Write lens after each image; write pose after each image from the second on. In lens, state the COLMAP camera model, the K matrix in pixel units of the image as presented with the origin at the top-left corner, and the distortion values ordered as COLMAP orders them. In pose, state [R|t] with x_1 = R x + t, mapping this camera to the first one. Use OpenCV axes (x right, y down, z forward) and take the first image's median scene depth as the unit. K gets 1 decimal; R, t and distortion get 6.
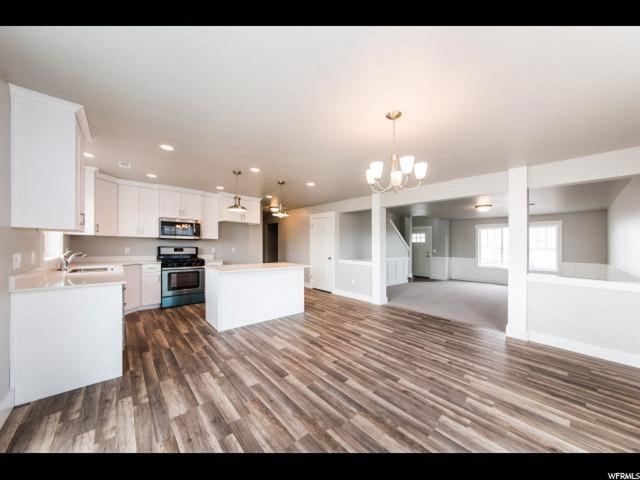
lens RADIAL K [[228.3, 0, 317.8], [0, 228.3, 242.5], [0, 0, 1]] dist [0.007114, 0.000472]
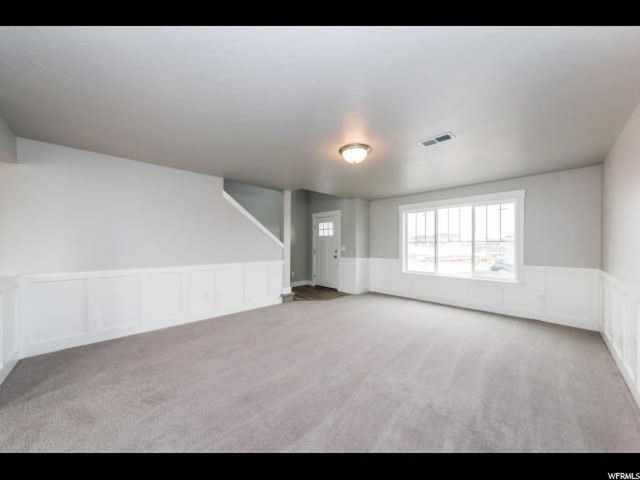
lens RADIAL K [[228.3, 0, 325.0], [0, 228.3, 243.5], [0, 0, 1]] dist [0.007114, 0.000472]
pose [[0.999638, -0.021834, 0.015703, 0.461089], [0.021548, 0.999604, 0.018125, 0.009866], [-0.016093, -0.017780, 0.999712, 0.368530]]
